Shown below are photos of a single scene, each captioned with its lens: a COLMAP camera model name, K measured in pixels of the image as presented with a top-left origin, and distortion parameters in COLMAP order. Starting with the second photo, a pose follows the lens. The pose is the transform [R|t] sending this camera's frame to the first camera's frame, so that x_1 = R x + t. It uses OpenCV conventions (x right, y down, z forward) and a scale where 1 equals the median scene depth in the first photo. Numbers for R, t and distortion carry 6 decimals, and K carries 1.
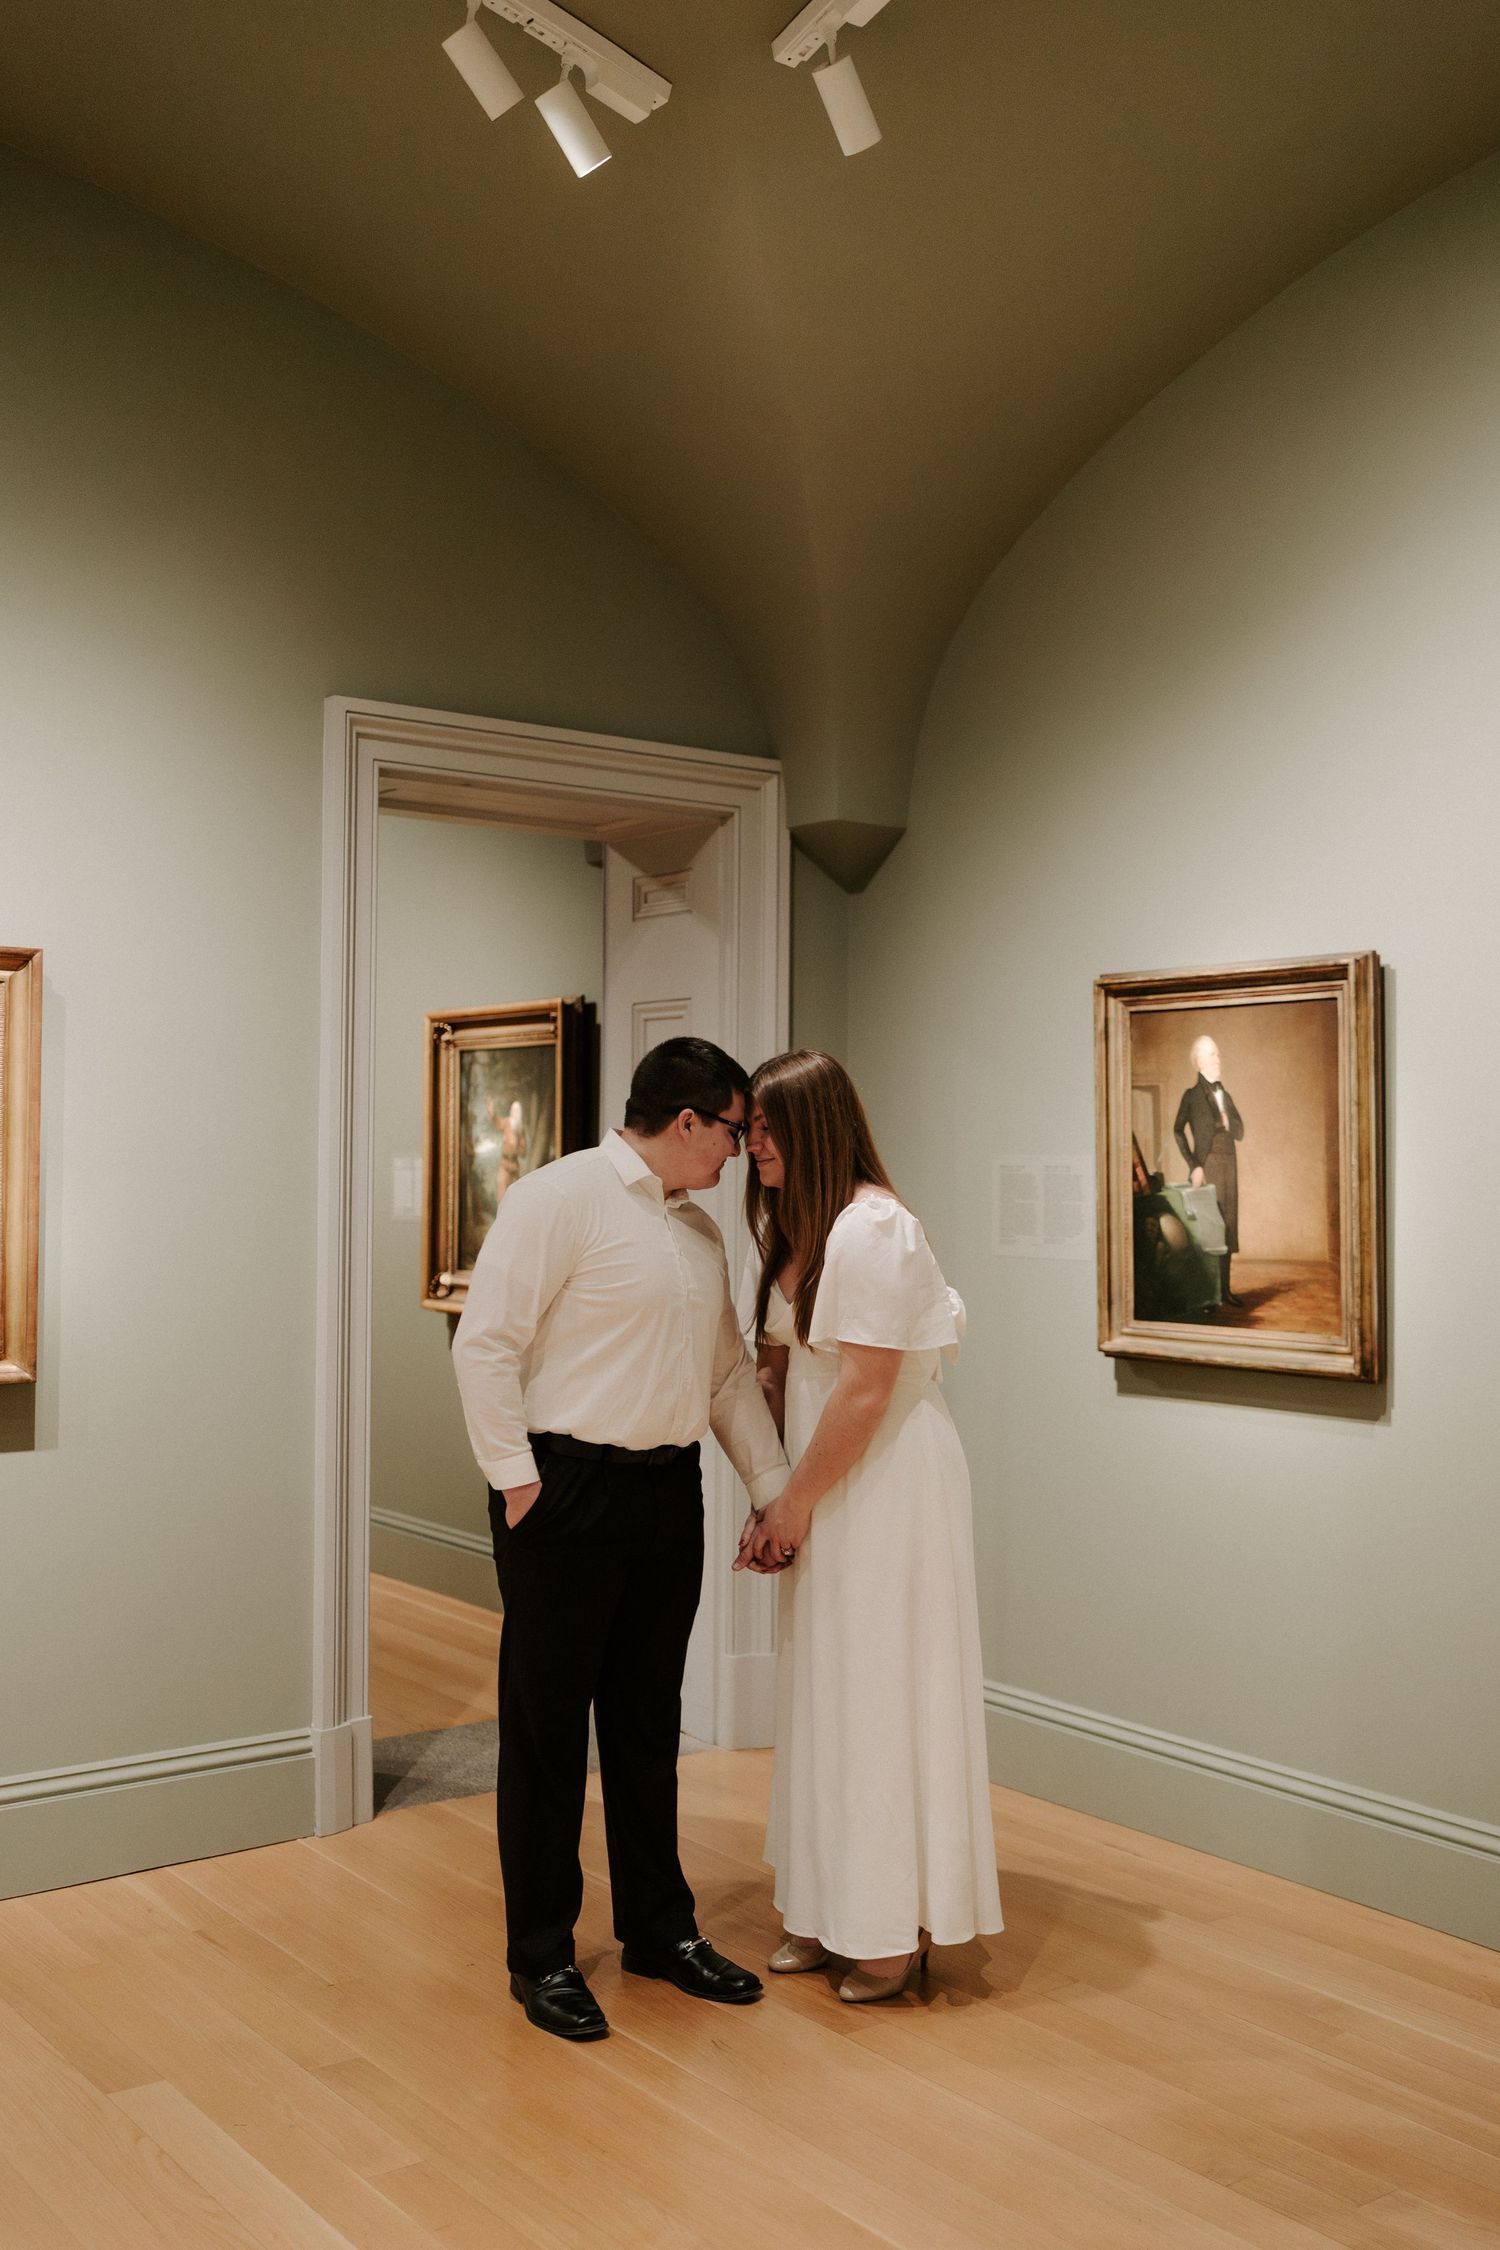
lens RADIAL K [[2200.1, 0, 714.0], [0, 2200.1, 1121.9], [0, 0, 1]] dist [-0.010429, -0.004657]
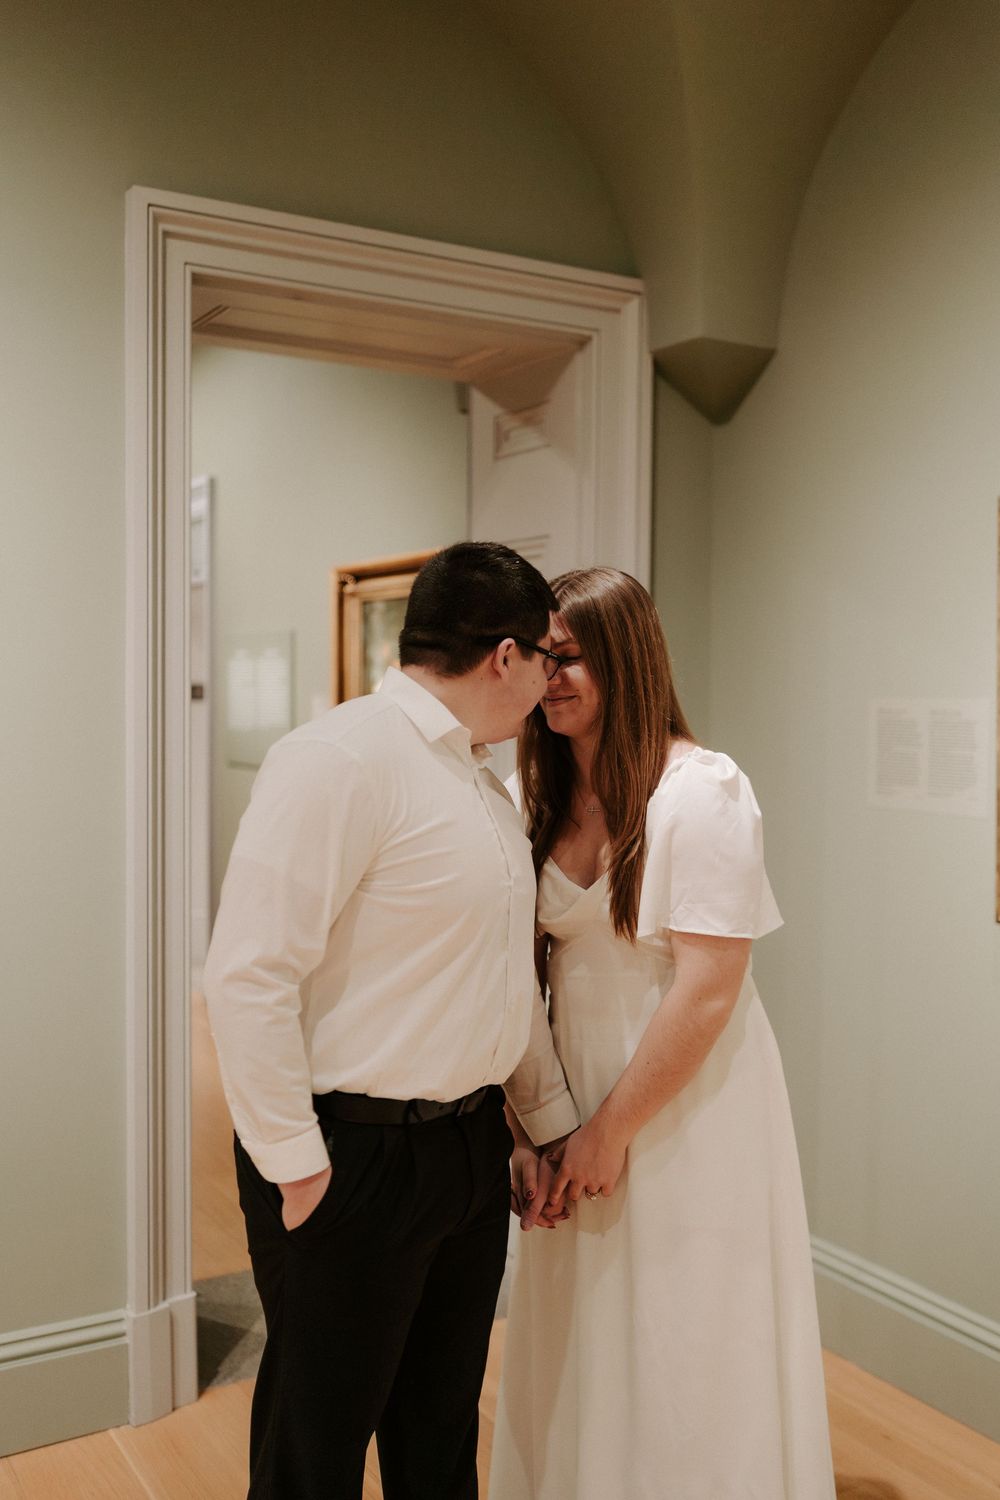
lens RADIAL K [[1466.7, 0, 476.0], [0, 1466.7, 748.0], [0, 0, 1]] dist [-0.010429, -0.004657]
pose [[0.994540, 0.004154, -0.104273, 0.025661], [0.001474, 0.998549, 0.053836, 0.002556], [0.104346, -0.053695, 0.993091, 0.356766]]
